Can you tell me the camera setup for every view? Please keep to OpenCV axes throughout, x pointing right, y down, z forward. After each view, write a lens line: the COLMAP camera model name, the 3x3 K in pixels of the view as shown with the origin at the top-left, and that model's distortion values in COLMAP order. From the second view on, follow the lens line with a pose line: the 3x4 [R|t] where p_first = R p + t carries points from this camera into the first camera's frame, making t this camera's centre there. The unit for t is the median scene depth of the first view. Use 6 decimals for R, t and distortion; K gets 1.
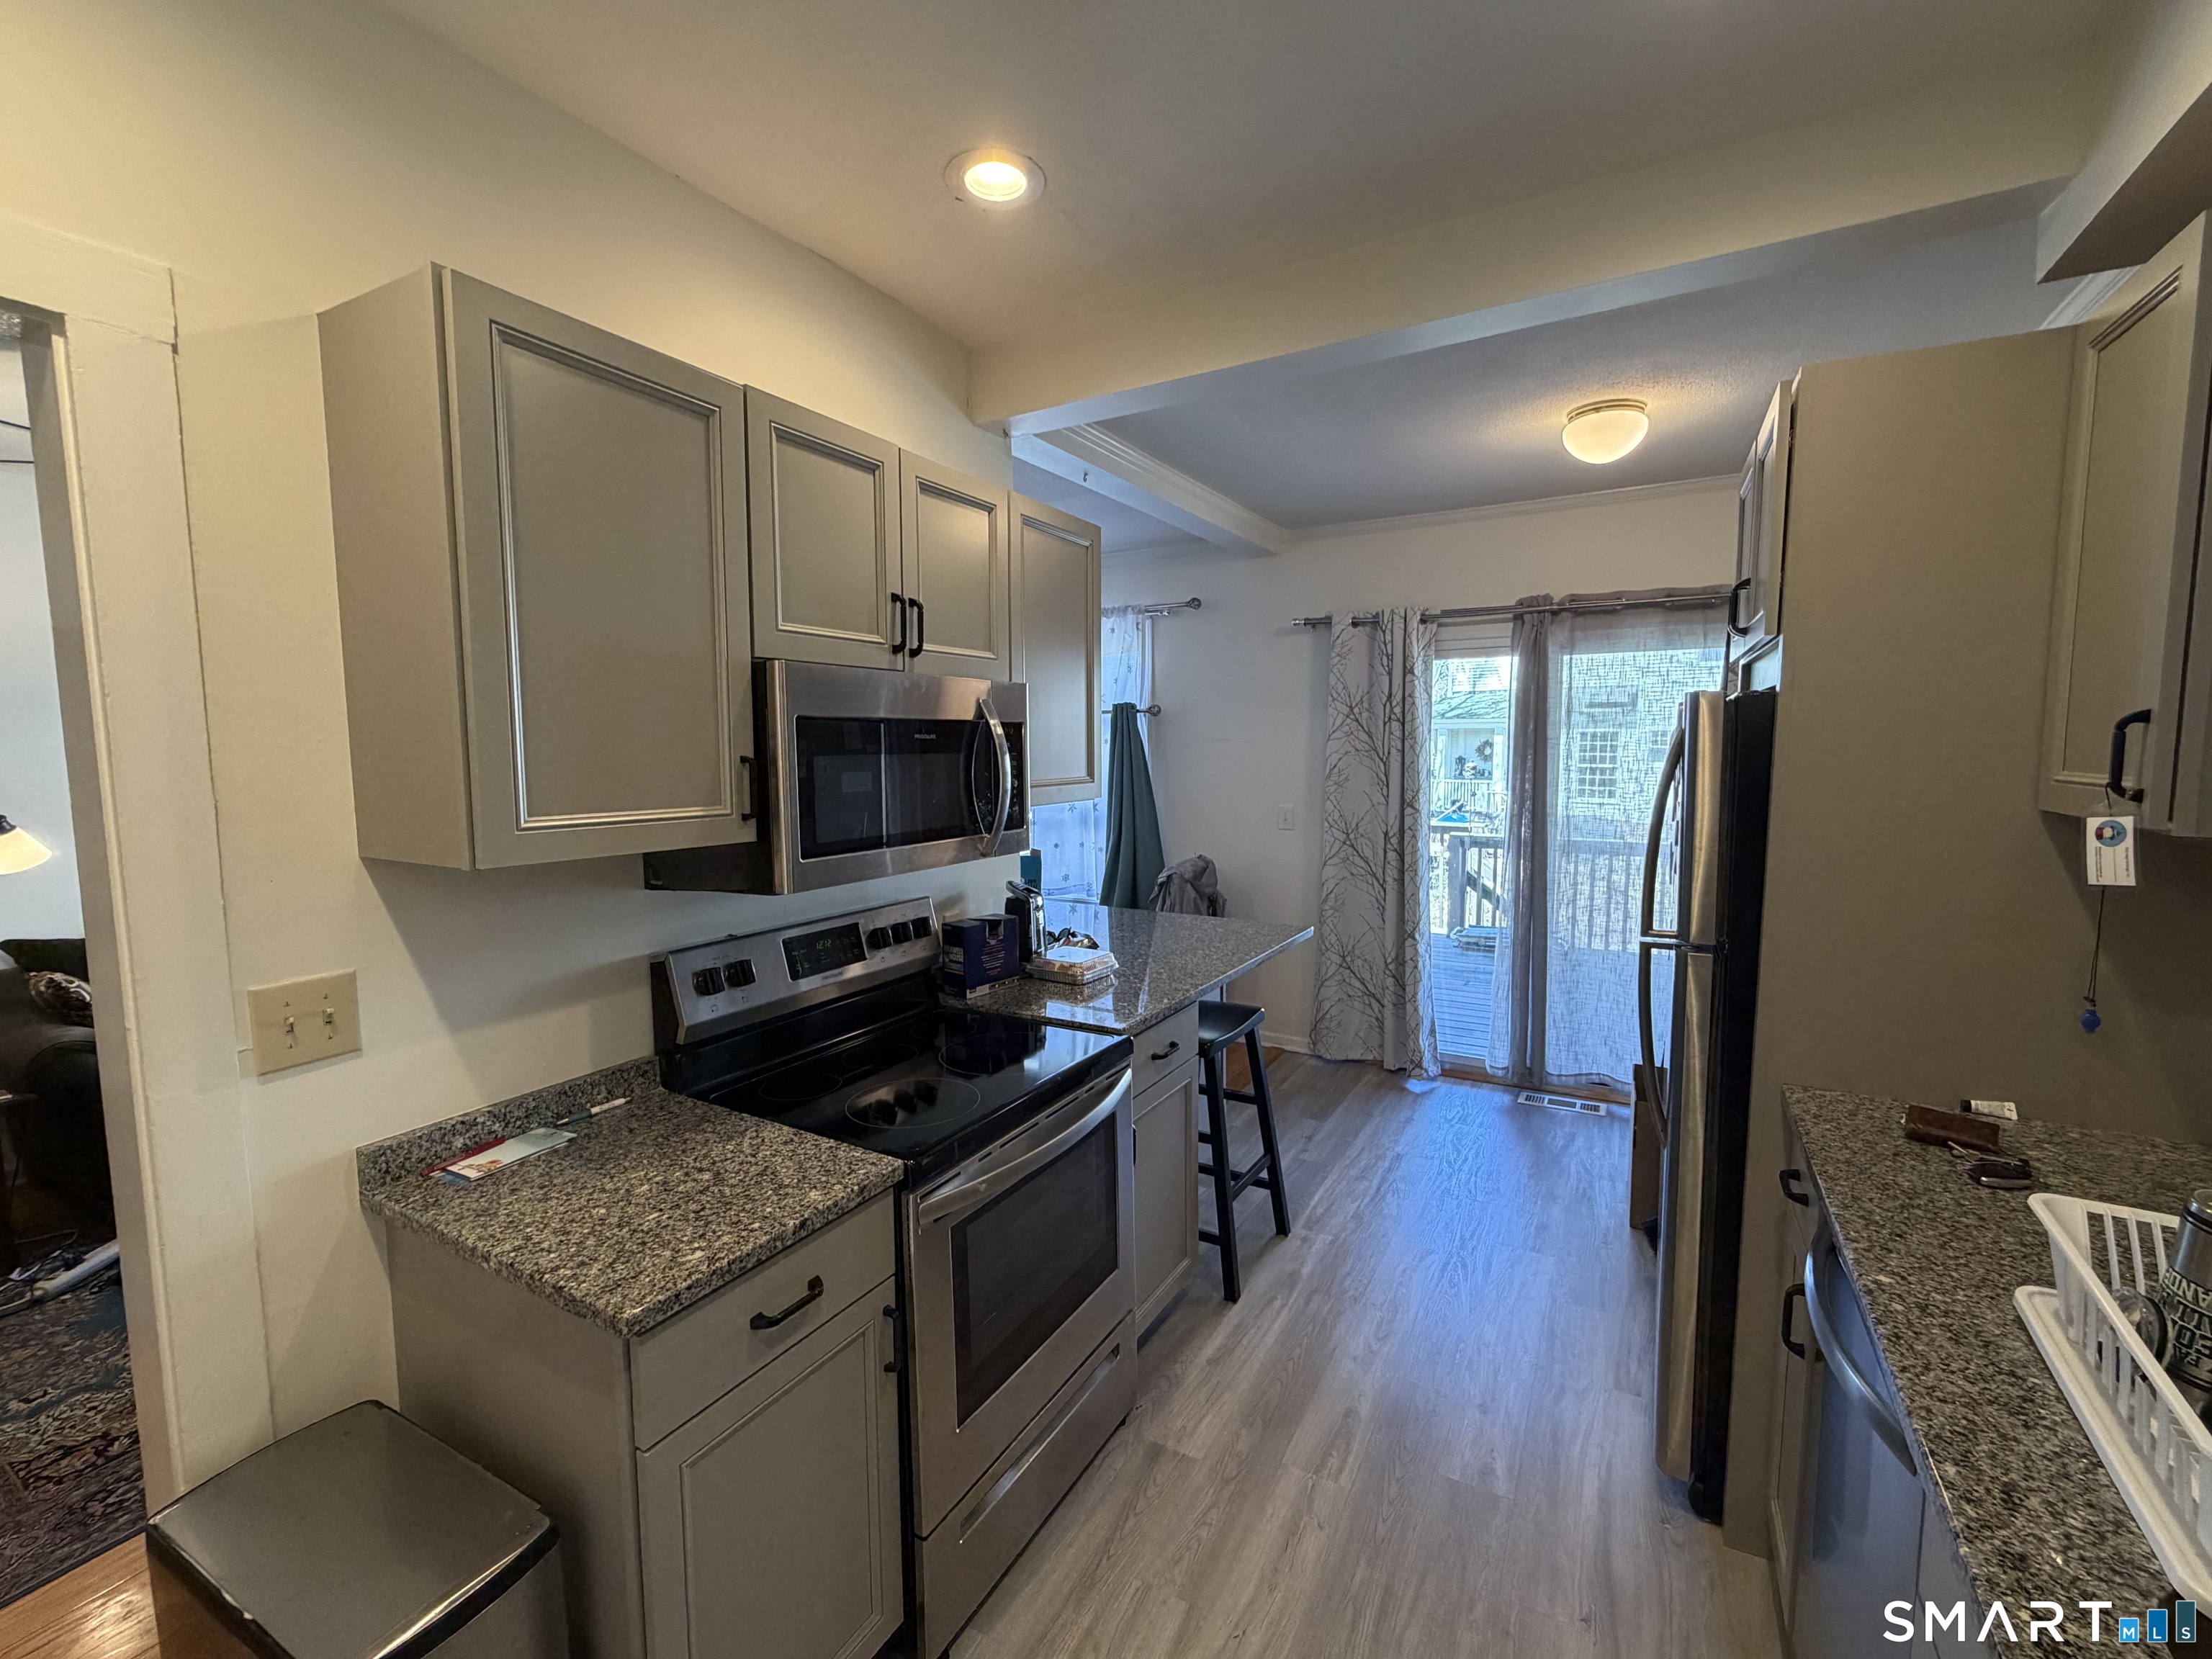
lens RADIAL K [[955.1, 0, 1114.9], [0, 955.1, 829.4], [0, 0, 1]] dist [0.005453, 0.000476]
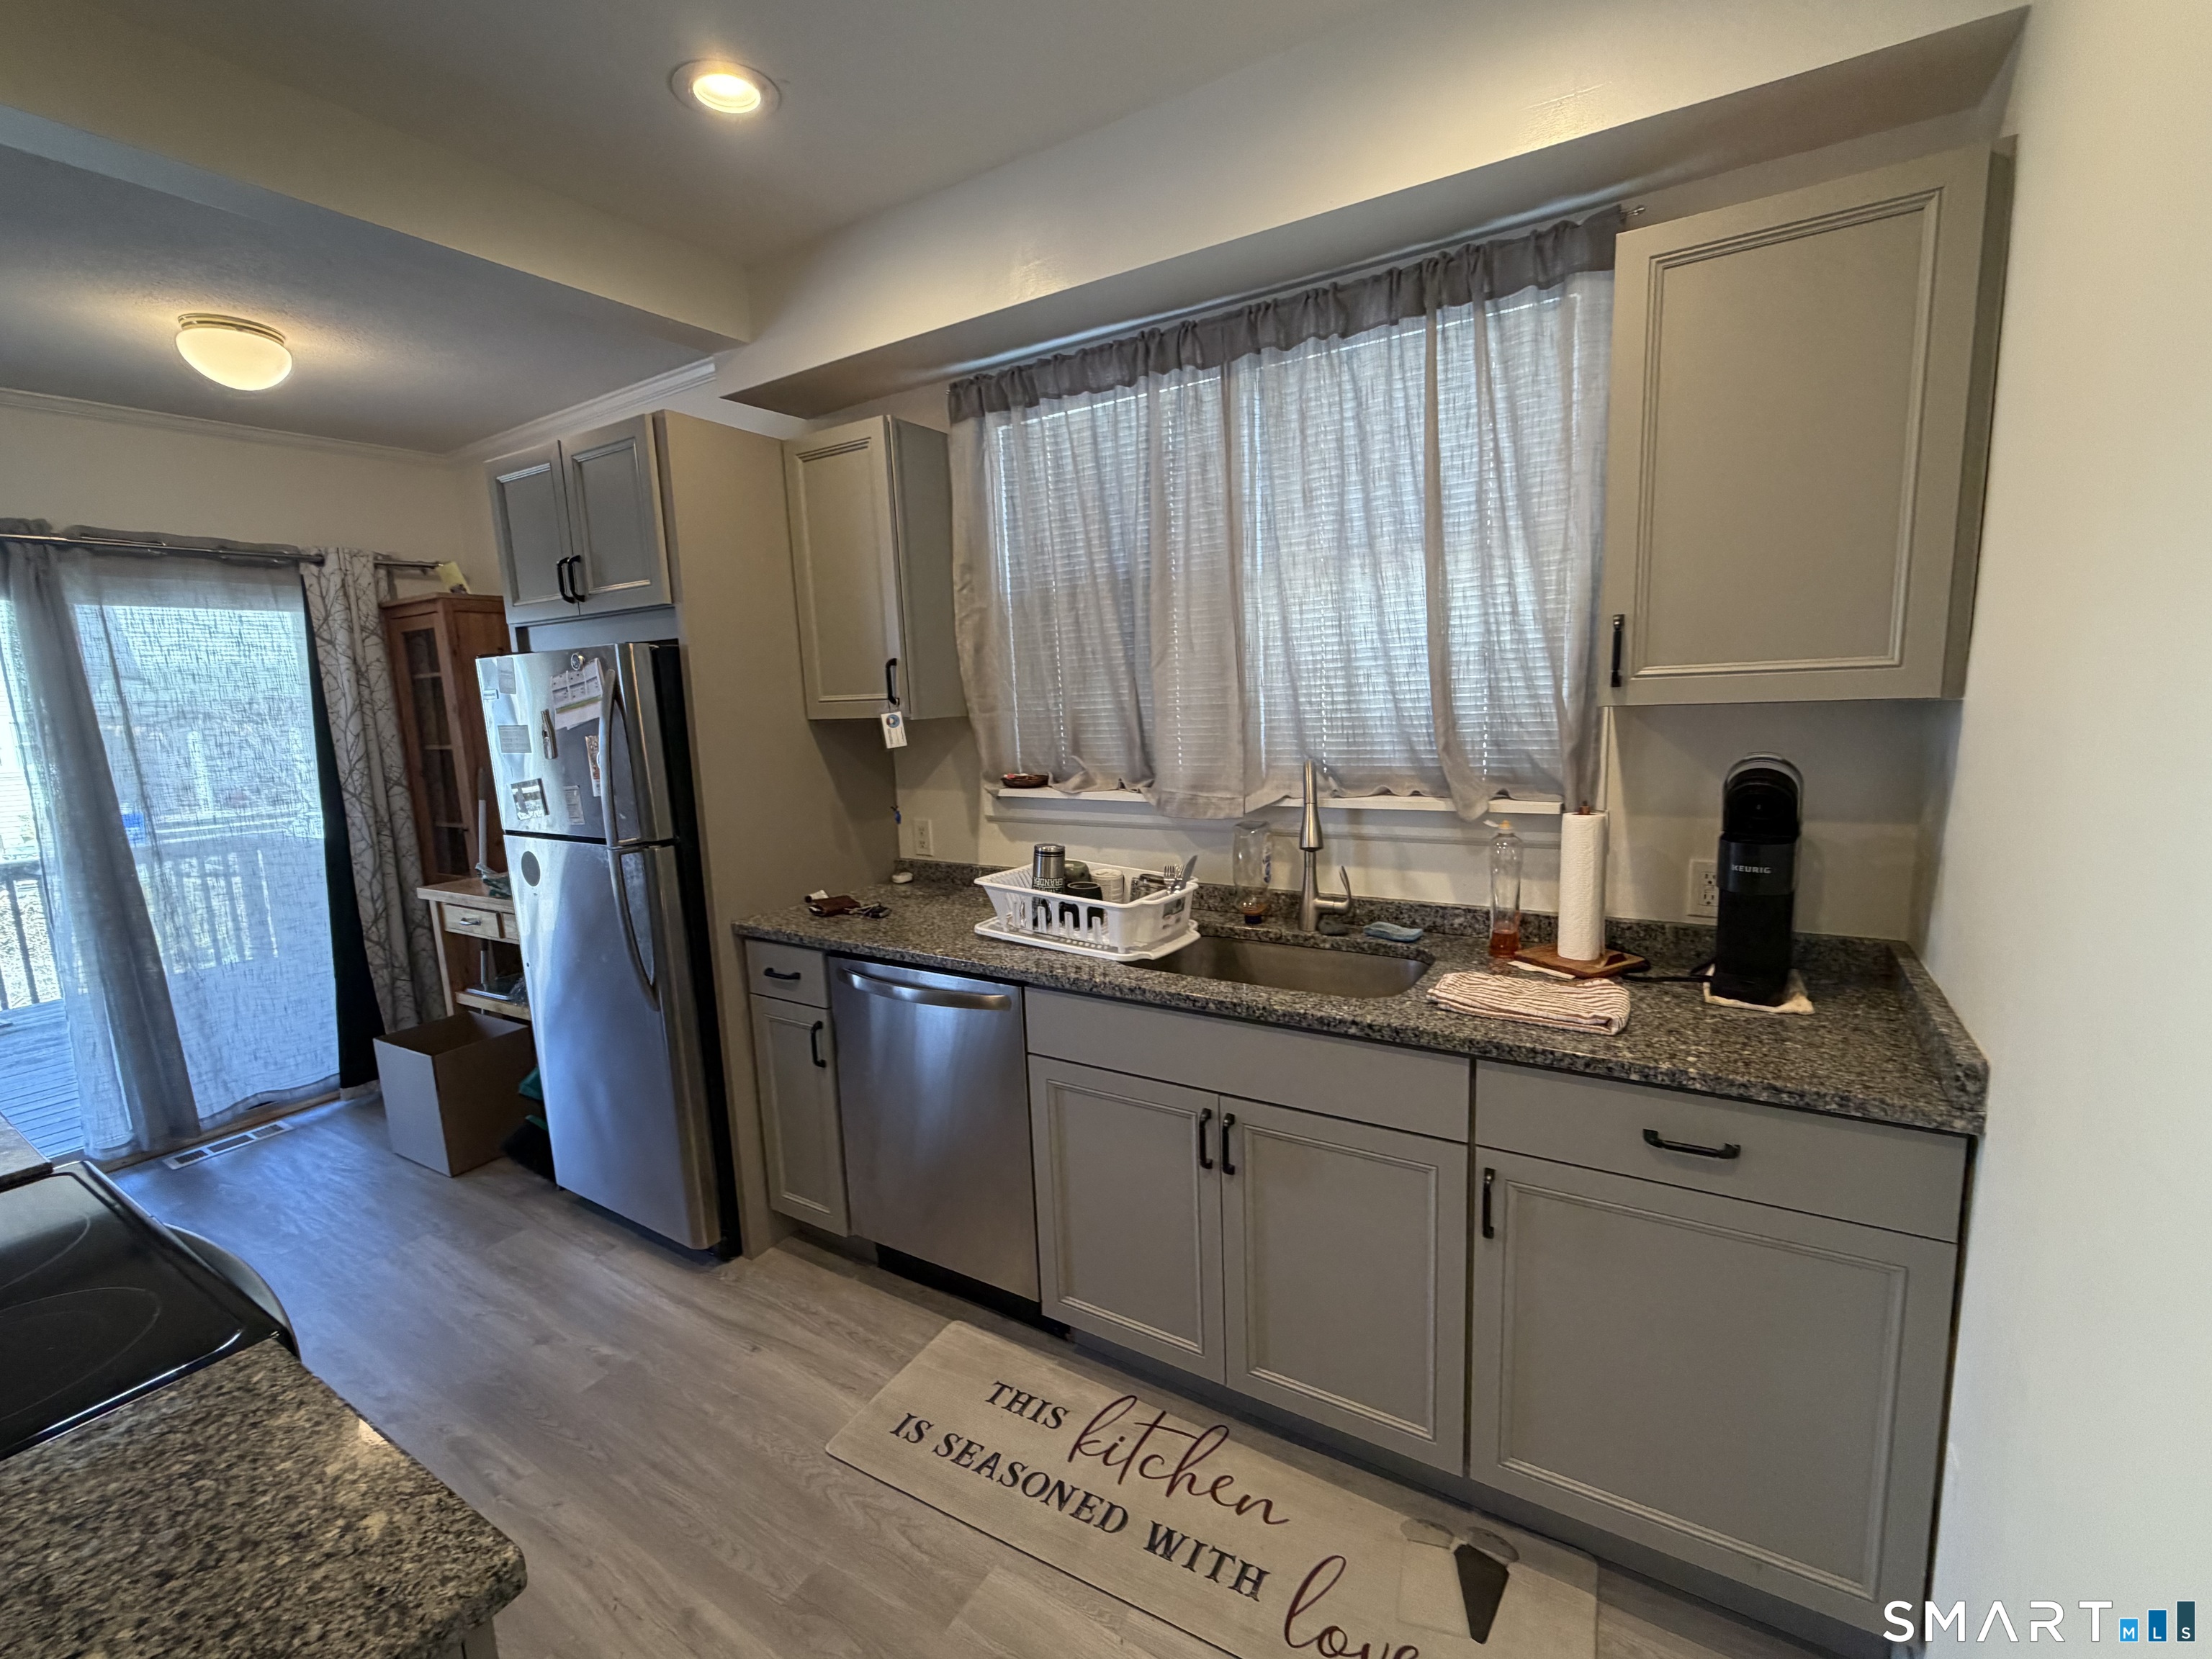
lens RADIAL K [[955.1, 0, 1107.2], [0, 955.1, 829.5], [0, 0, 1]] dist [0.005453, 0.000476]
pose [[0.045027, -0.142933, 0.988708, -0.311517], [0.135496, 0.981439, 0.135712, 0.005076], [-0.989754, 0.127855, 0.063558, 0.156540]]
